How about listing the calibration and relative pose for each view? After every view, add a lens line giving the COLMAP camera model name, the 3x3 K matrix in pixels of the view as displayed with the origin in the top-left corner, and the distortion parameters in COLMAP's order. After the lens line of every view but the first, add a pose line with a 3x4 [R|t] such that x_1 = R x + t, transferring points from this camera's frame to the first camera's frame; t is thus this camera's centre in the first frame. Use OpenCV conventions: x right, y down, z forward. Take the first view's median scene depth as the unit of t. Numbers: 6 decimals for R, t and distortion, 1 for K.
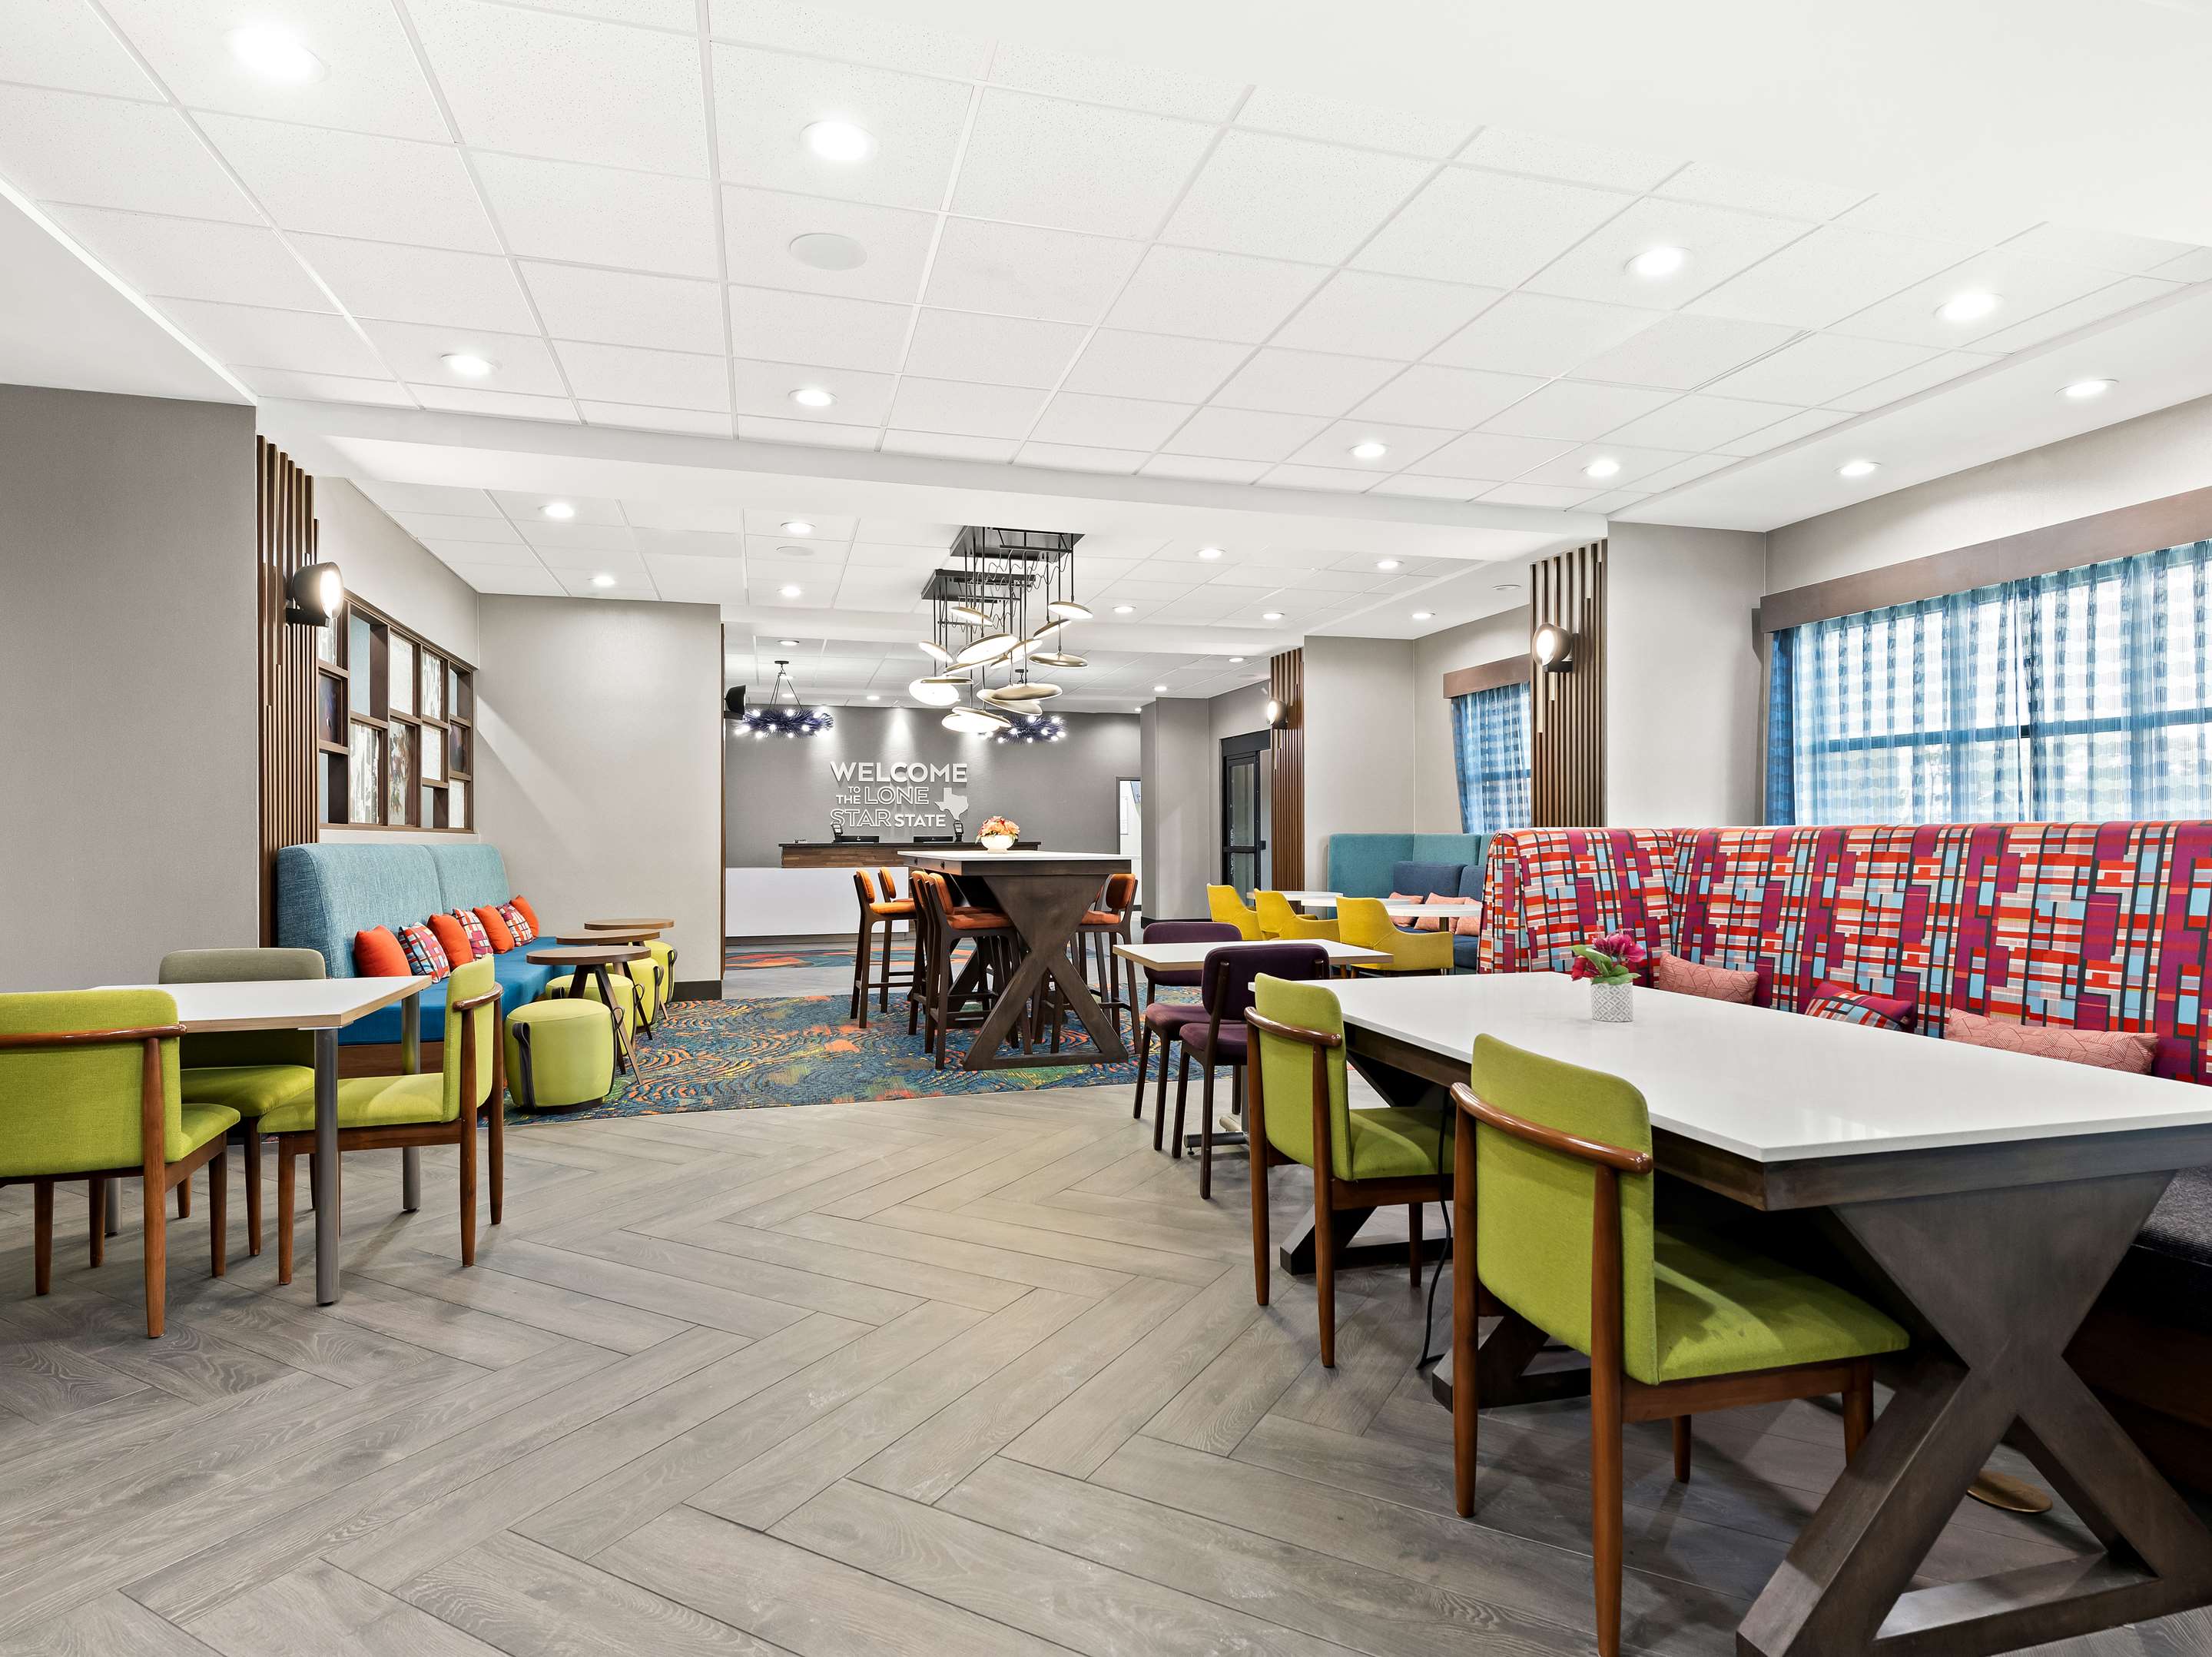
lens RADIAL K [[1212.5, 0, 1101.5], [0, 1212.5, 833.5], [0, 0, 1]] dist [0.005315, 0.001391]
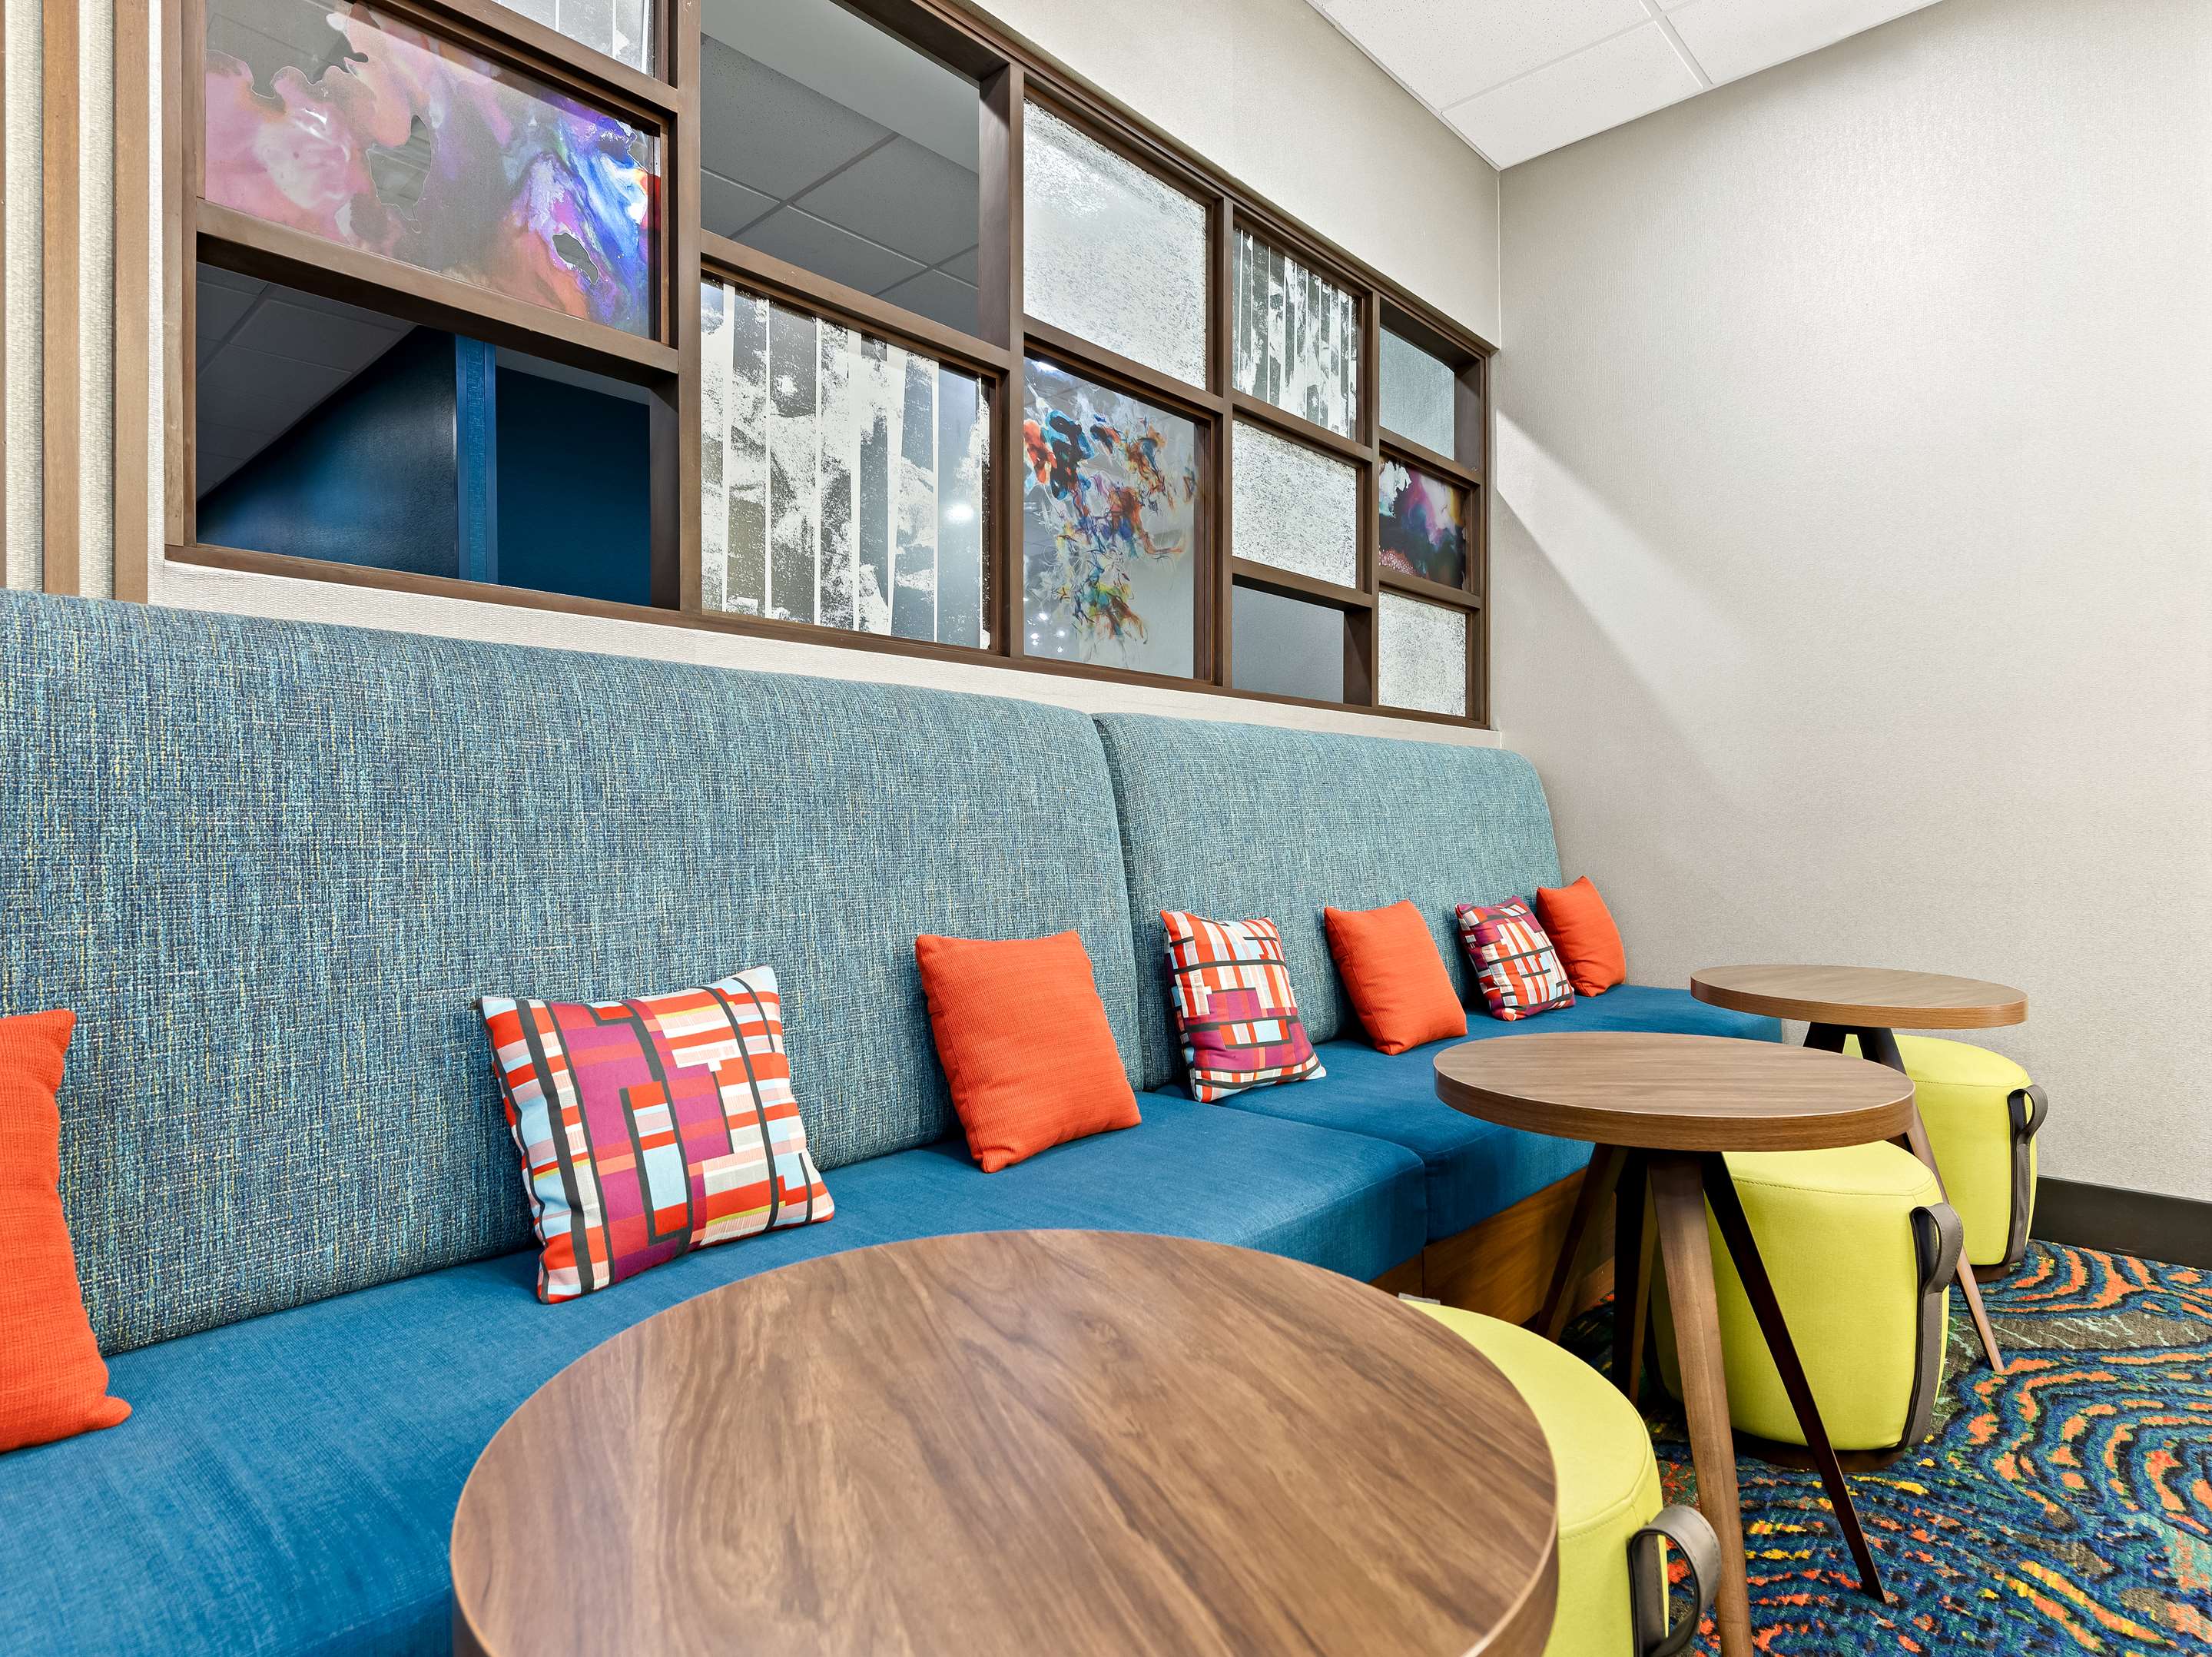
lens RADIAL K [[1212.5, 0, 1107.0], [0, 1212.5, 822.6], [0, 0, 1]] dist [0.005315, 0.001391]
pose [[0.527042, 0.001936, -0.849837, -0.229388], [0.003537, 0.999984, 0.004472, 0.031805], [0.849832, -0.005363, 0.527027, 0.680299]]
